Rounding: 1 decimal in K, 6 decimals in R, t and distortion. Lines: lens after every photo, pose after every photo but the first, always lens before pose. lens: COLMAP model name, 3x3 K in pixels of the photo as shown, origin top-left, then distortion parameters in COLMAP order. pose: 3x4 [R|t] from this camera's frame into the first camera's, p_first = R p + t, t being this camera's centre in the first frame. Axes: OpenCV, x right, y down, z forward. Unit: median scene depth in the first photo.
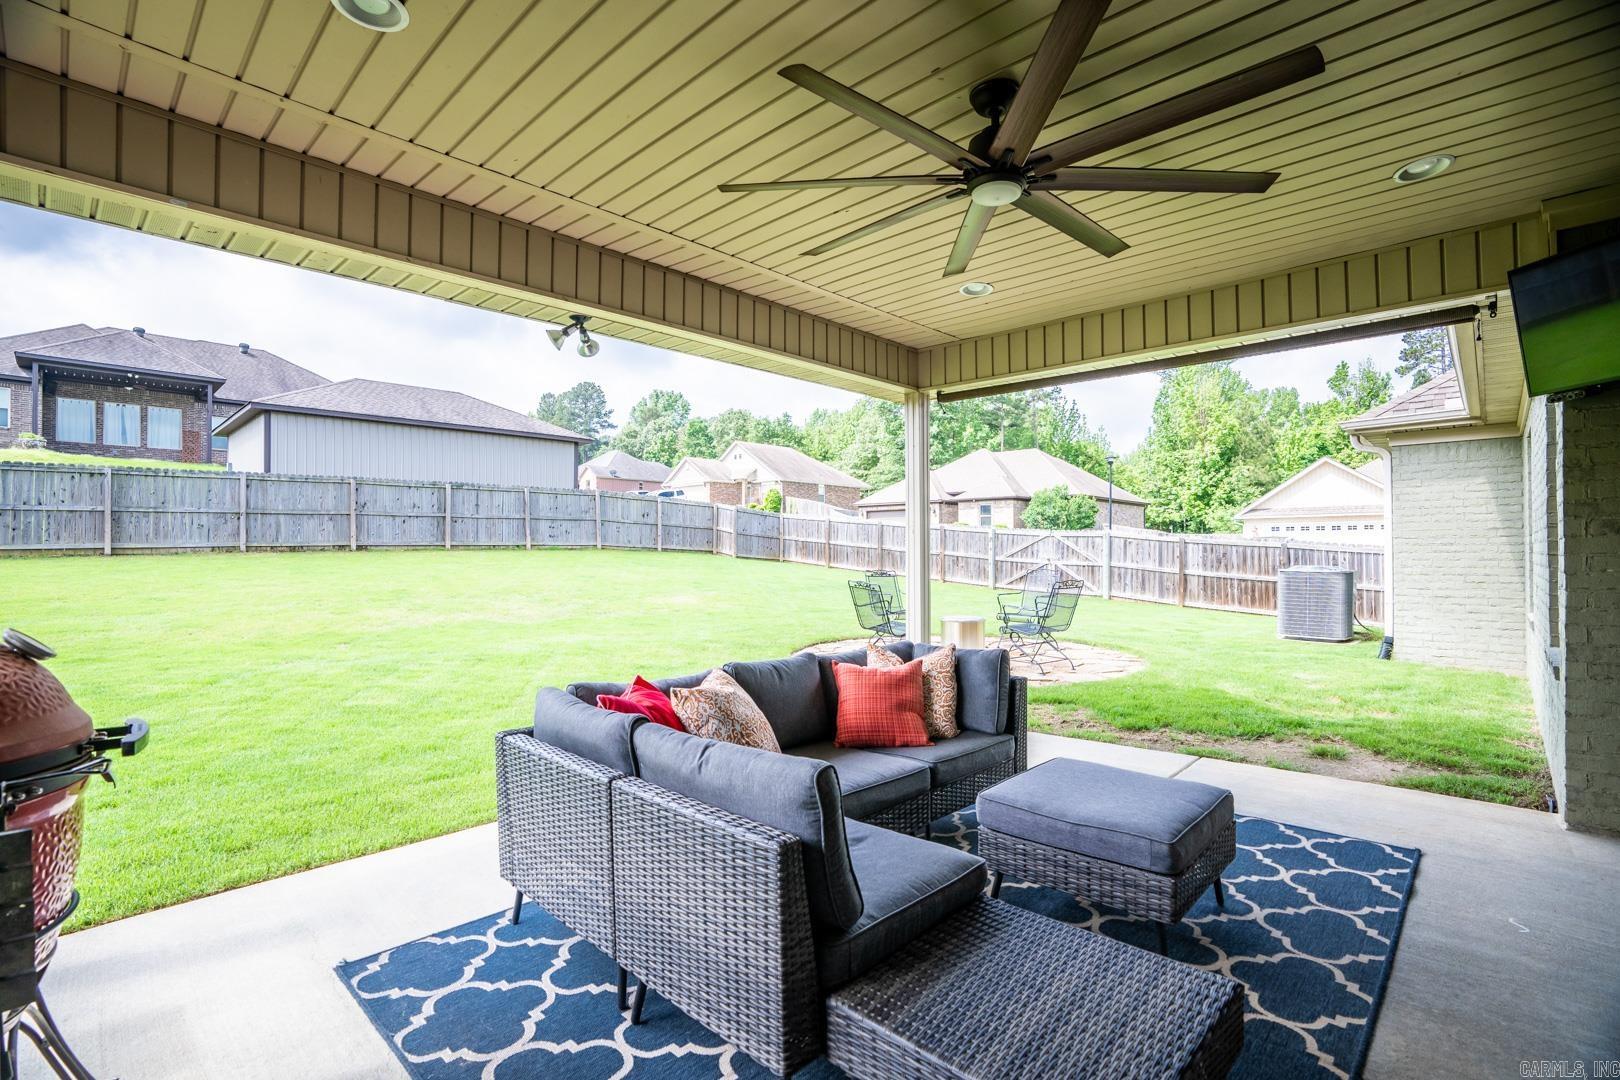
lens RADIAL K [[733.3, 0, 801.9], [0, 733.3, 541.1], [0, 0, 1]] dist [-0.003521, -0.000516]
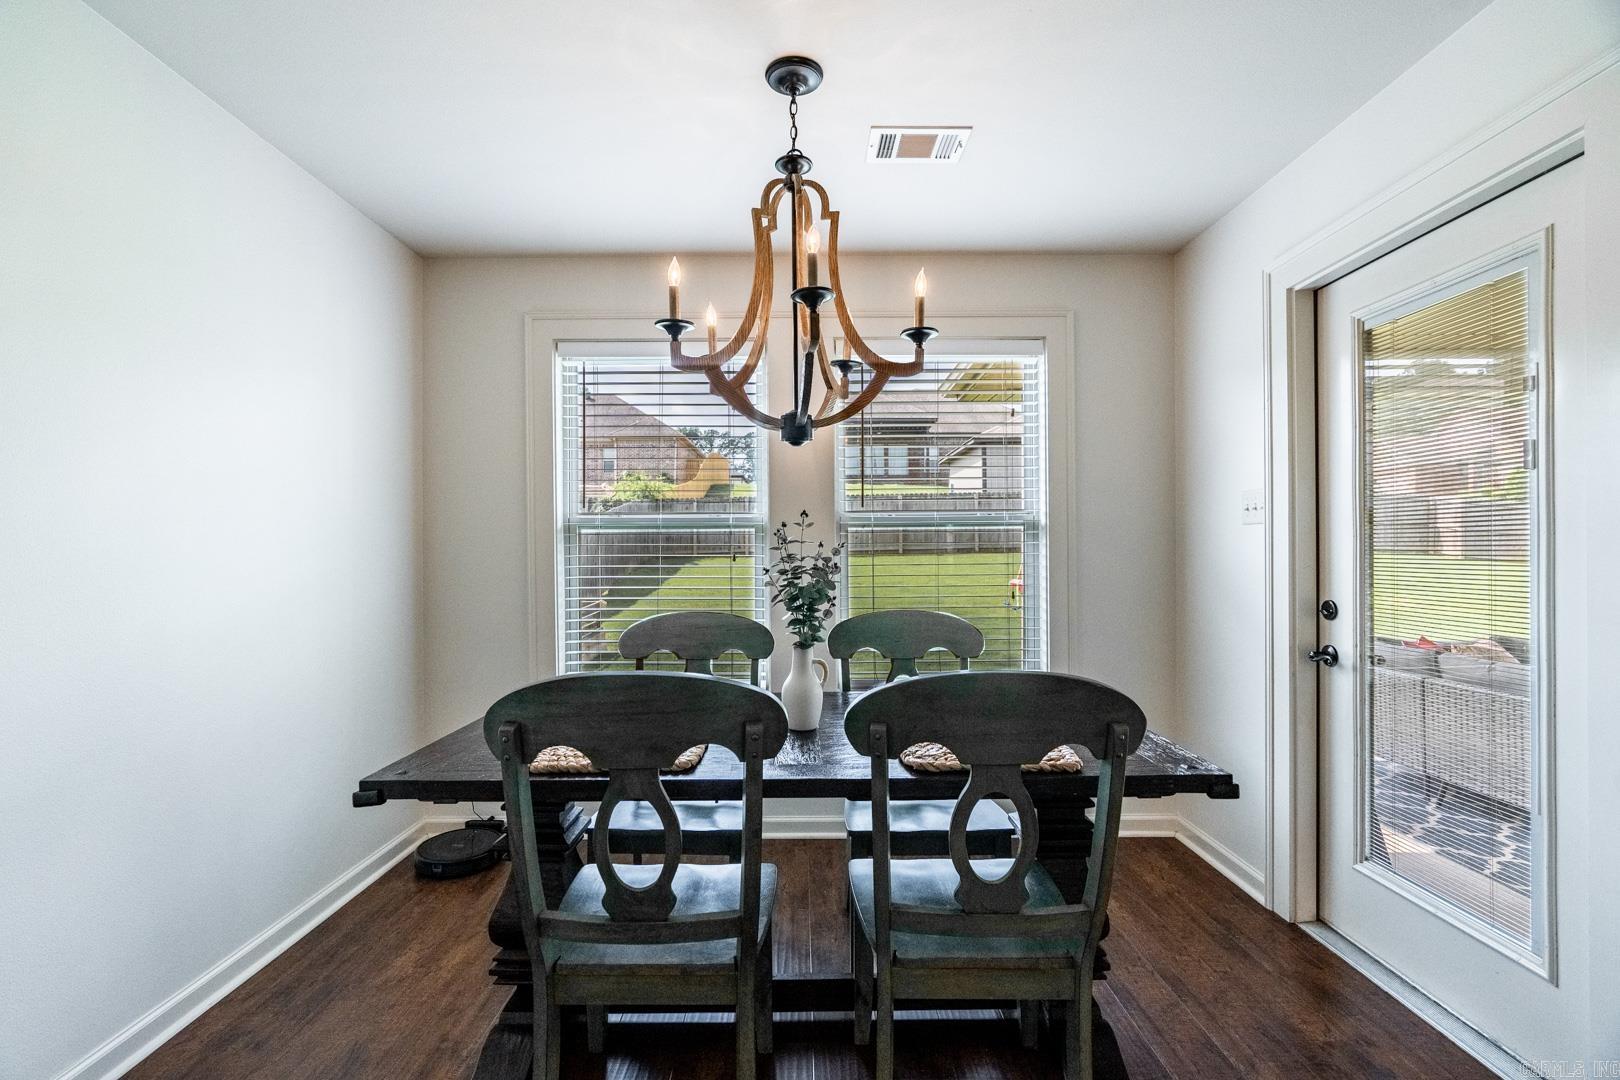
lens RADIAL K [[733.3, 0, 801.9], [0, 733.3, 541.1], [0, 0, 1]] dist [-0.003521, -0.000516]
pose [[0.682499, -0.009248, -0.730828, 0.003996], [0.010650, 0.999940, -0.002708, -0.005435], [0.730809, -0.005936, 0.682556, -0.160879]]
